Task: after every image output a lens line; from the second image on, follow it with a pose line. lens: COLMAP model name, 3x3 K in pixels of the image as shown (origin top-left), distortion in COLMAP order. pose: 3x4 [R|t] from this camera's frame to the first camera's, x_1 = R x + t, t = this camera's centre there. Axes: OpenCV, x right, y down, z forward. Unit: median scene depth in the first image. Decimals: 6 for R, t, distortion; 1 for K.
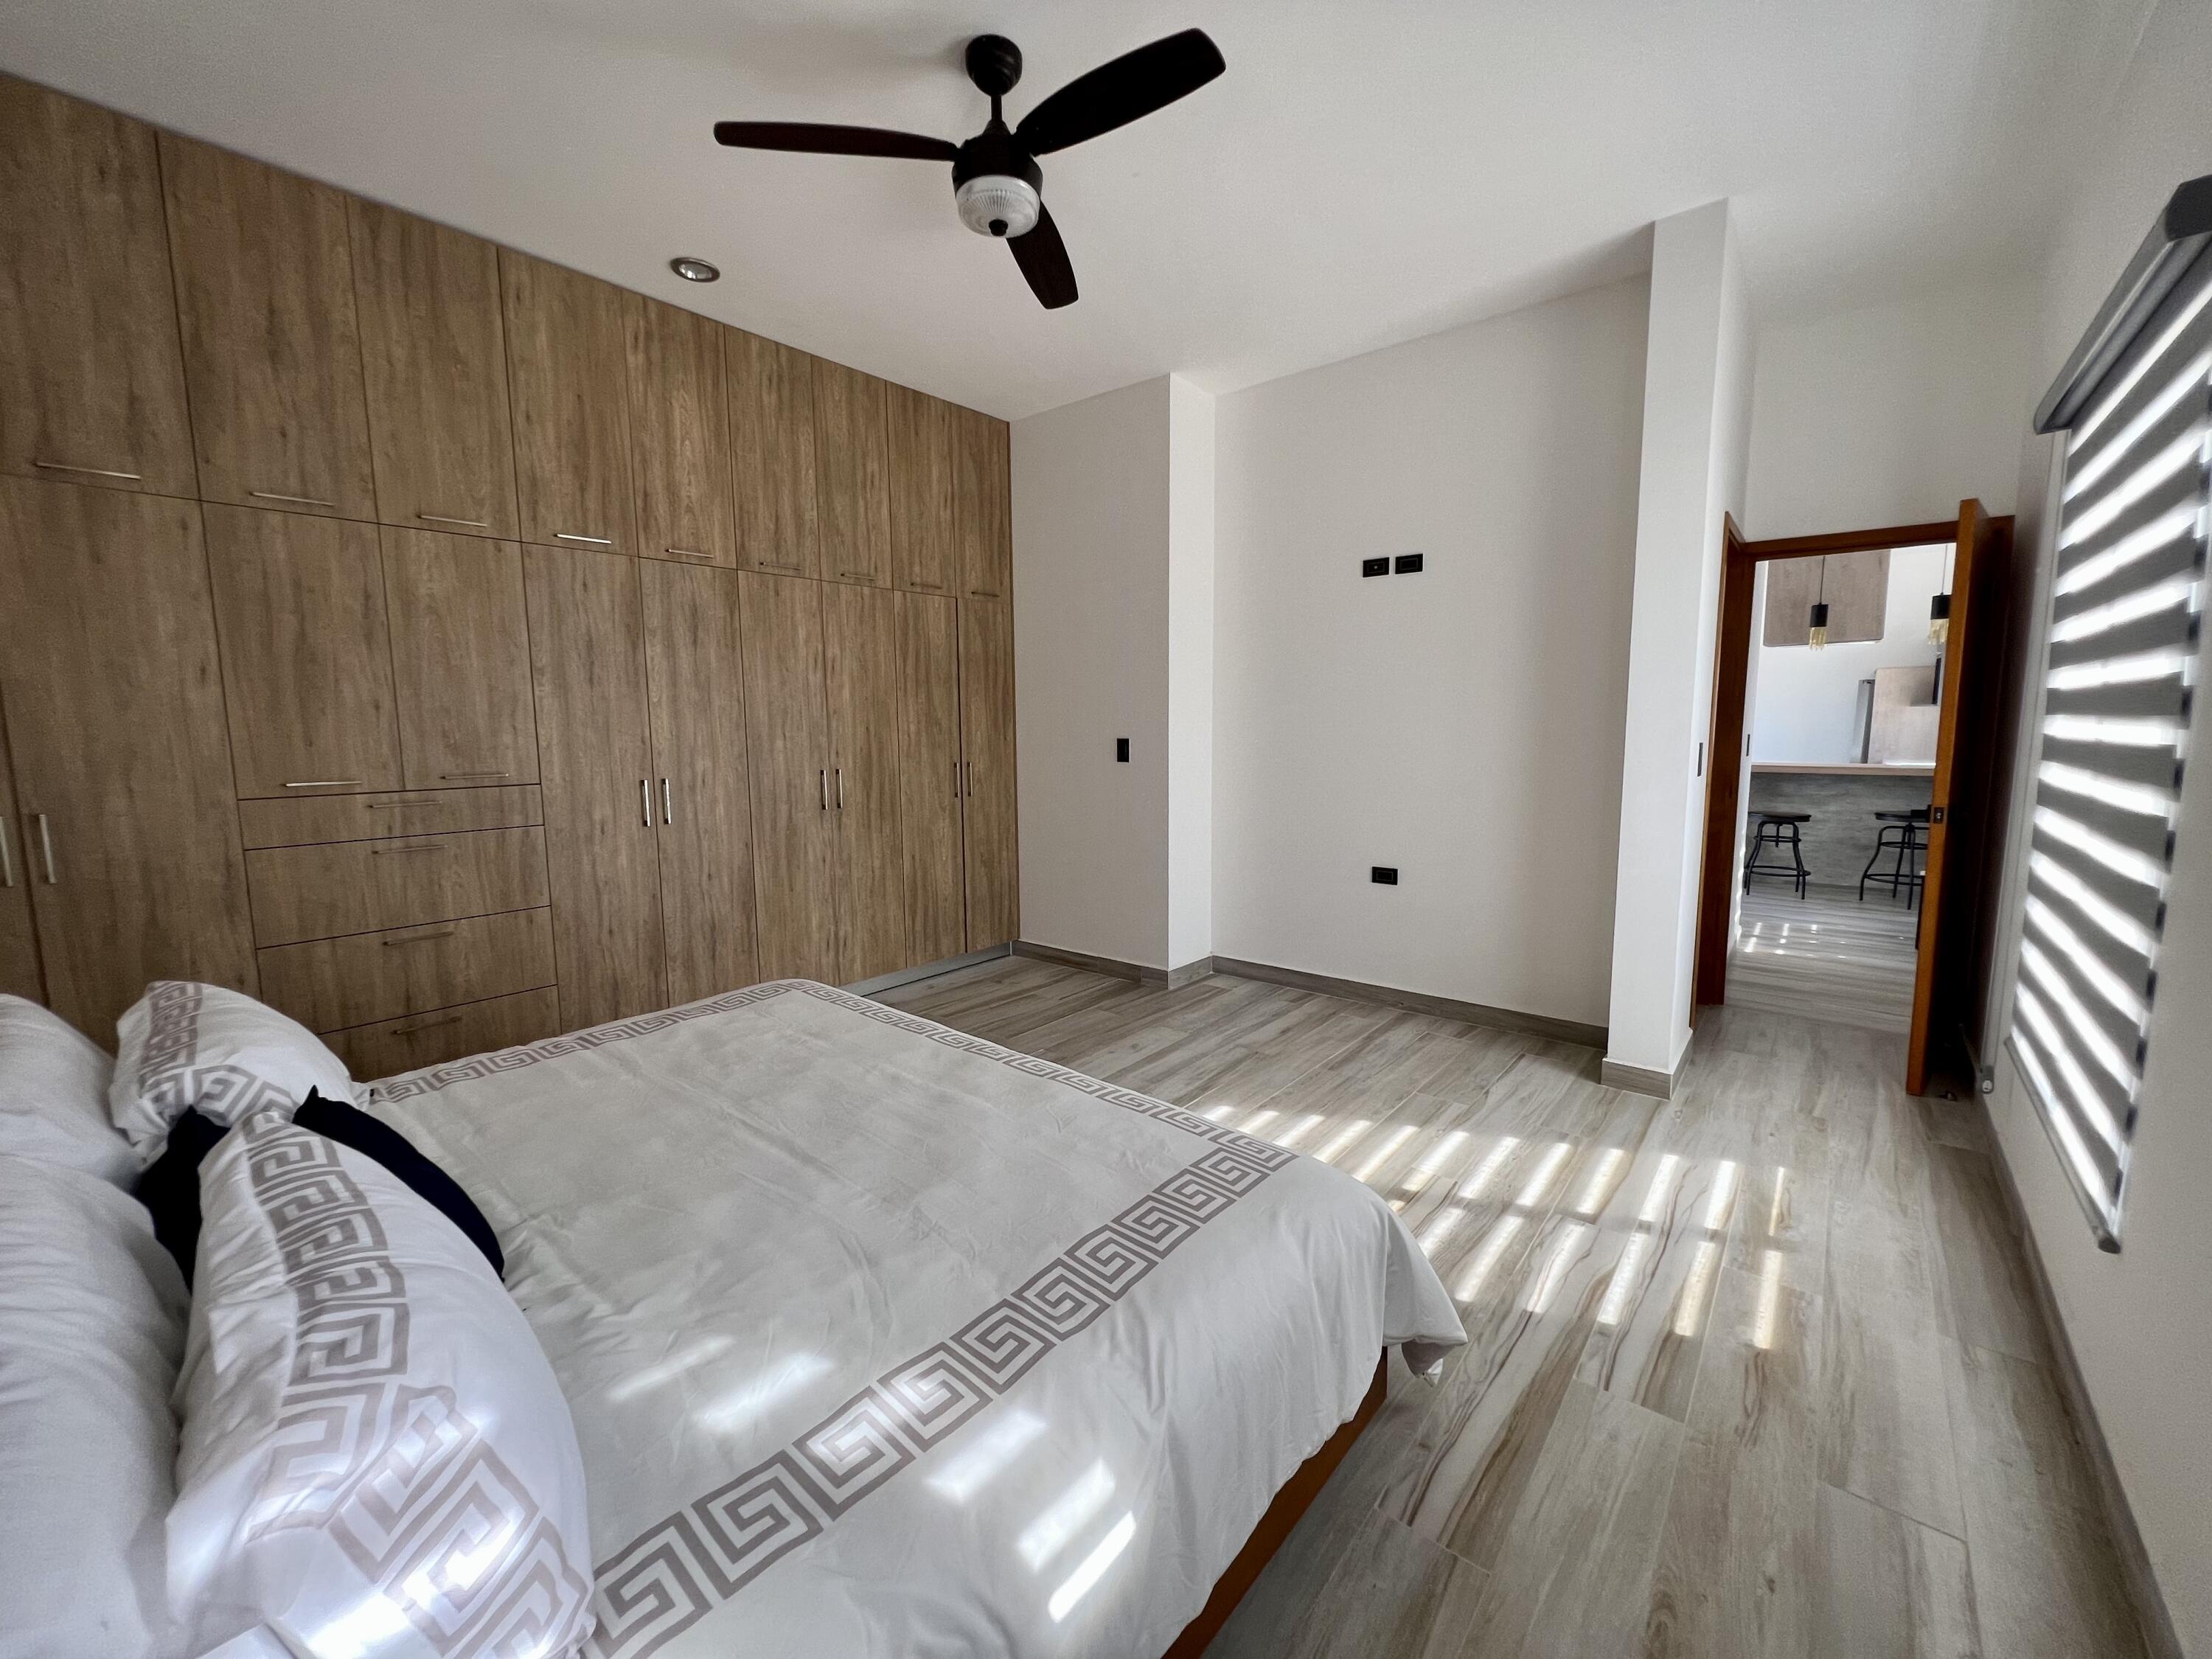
lens RADIAL K [[888.9, 0, 1093.3], [0, 888.9, 827.3], [0, 0, 1]] dist [-0.006656, 0.001817]
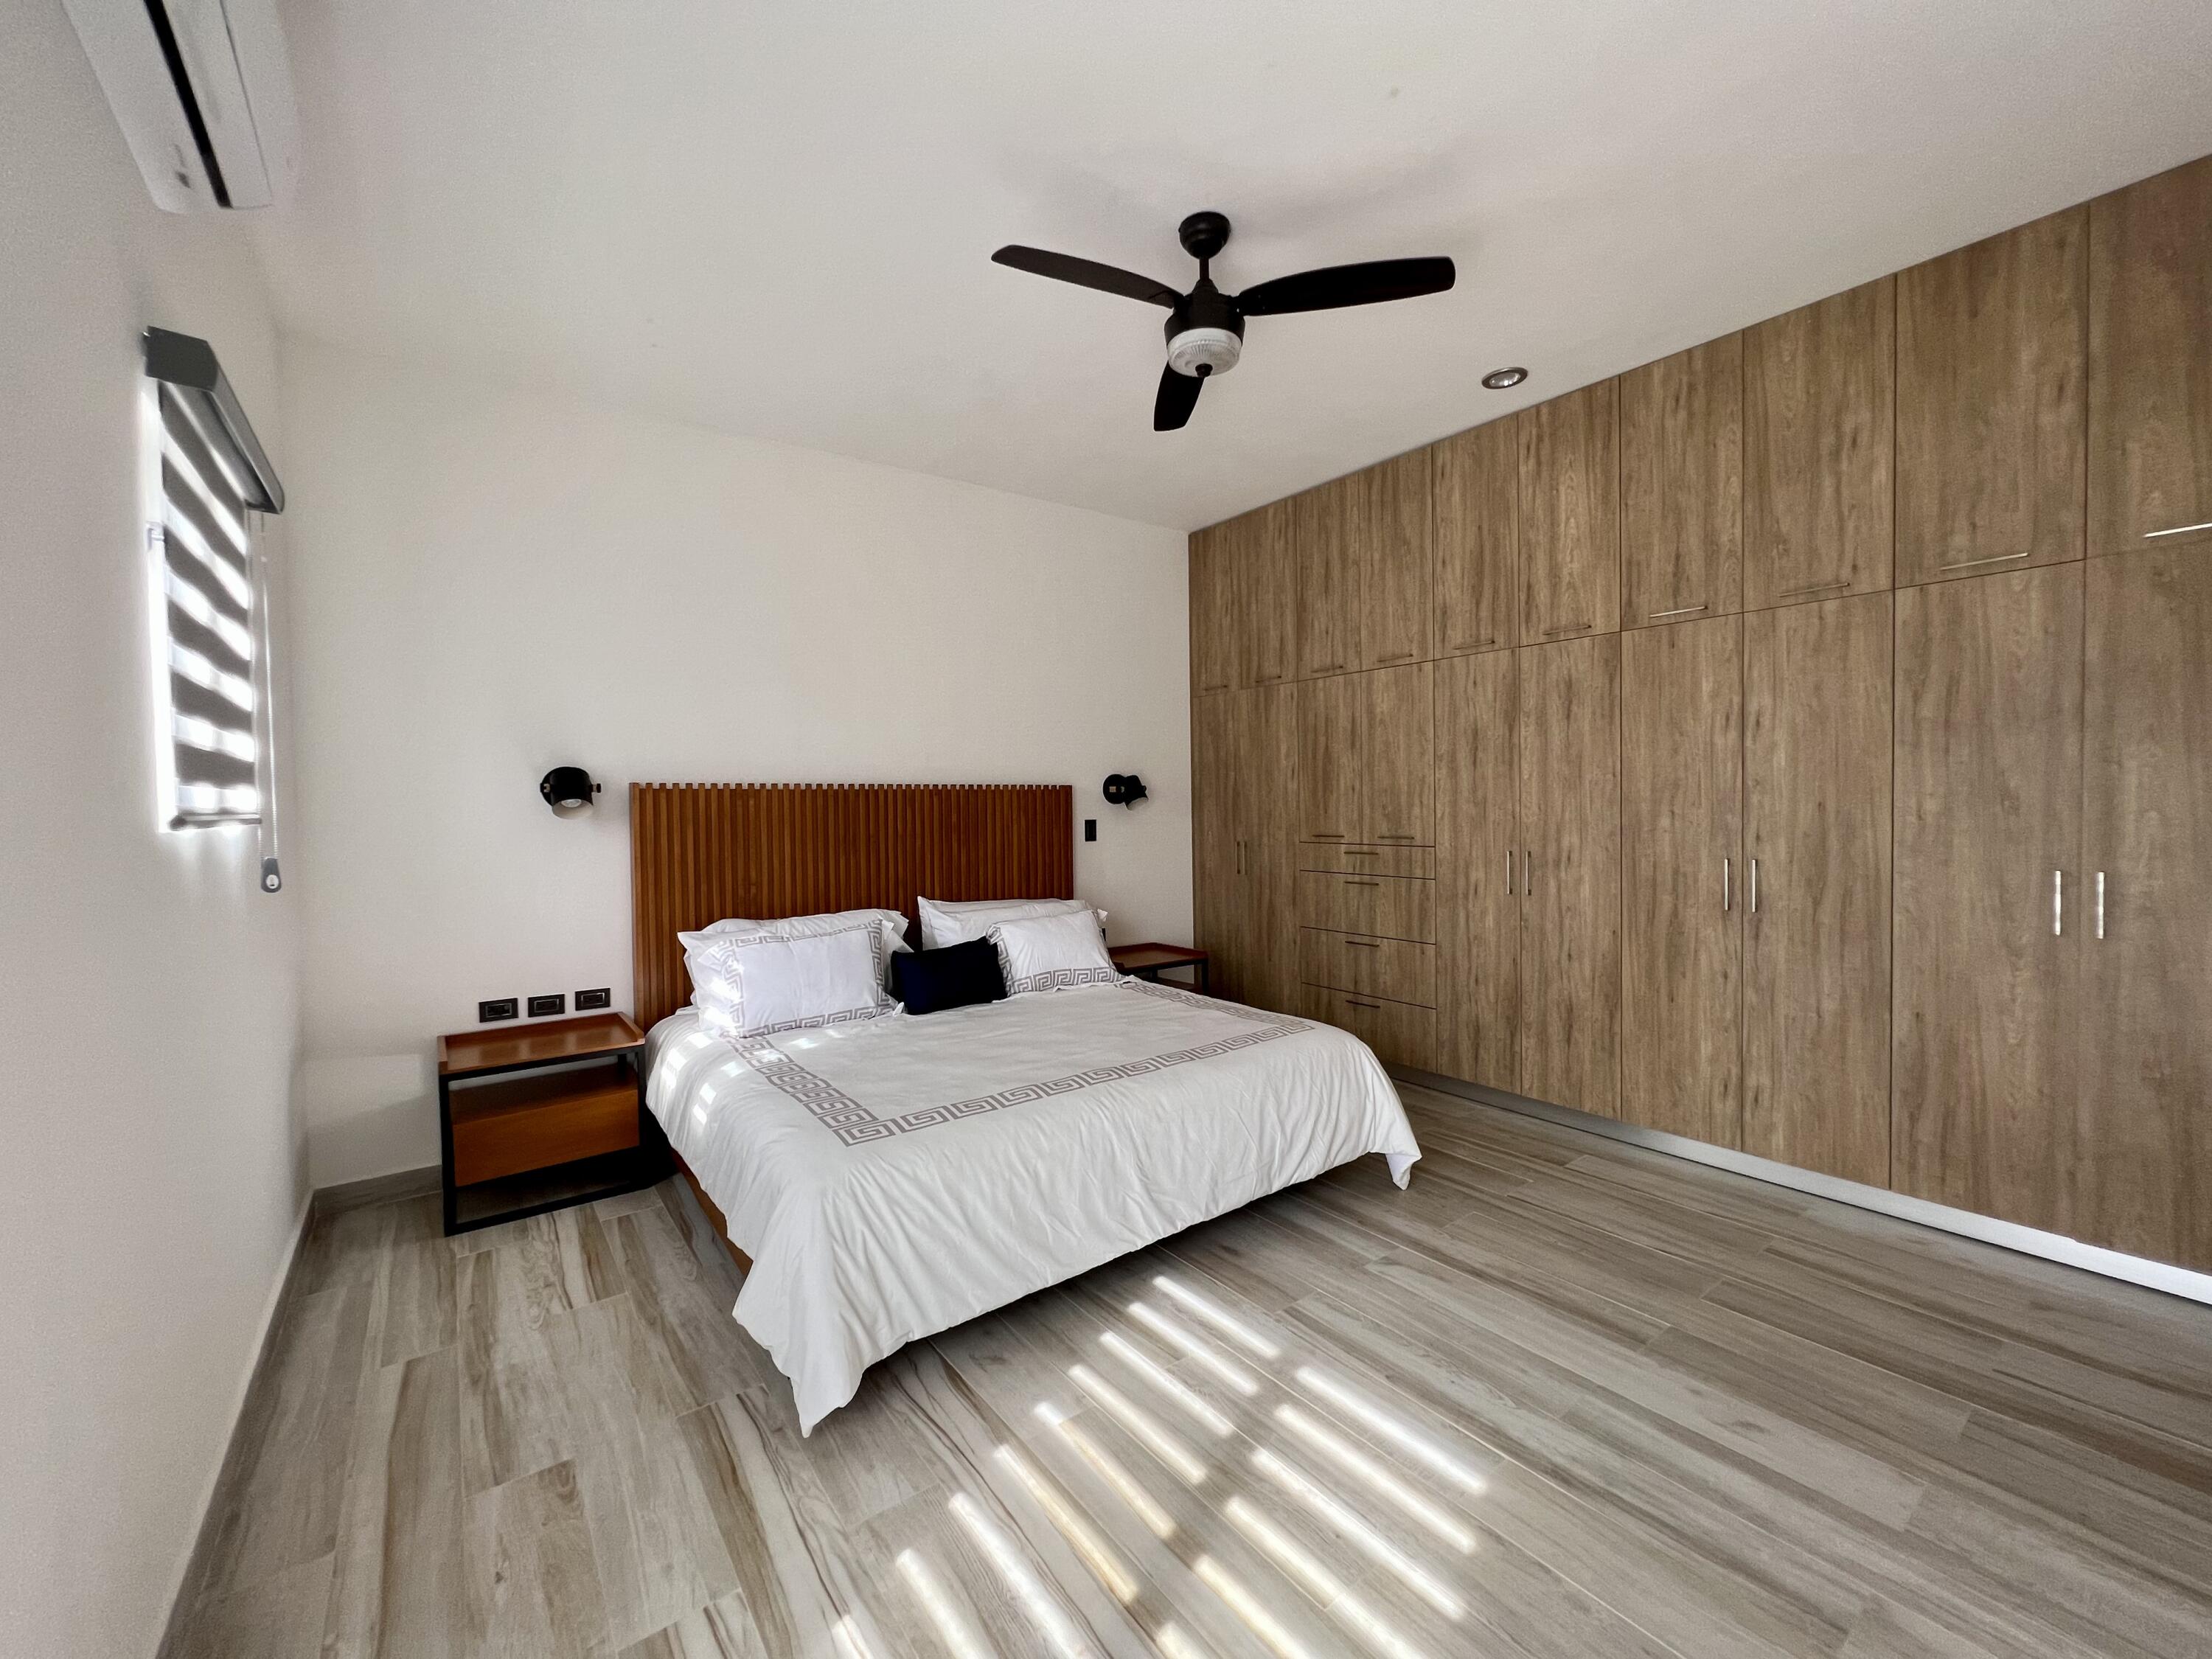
lens RADIAL K [[888.9, 0, 1100.3], [0, 888.9, 824.3], [0, 0, 1]] dist [-0.006656, 0.001817]
pose [[-0.229321, 0.036689, -0.972659, 0.644857], [-0.097480, 0.993400, 0.060454, -0.099939], [0.968457, 0.108678, -0.224231, 0.737317]]
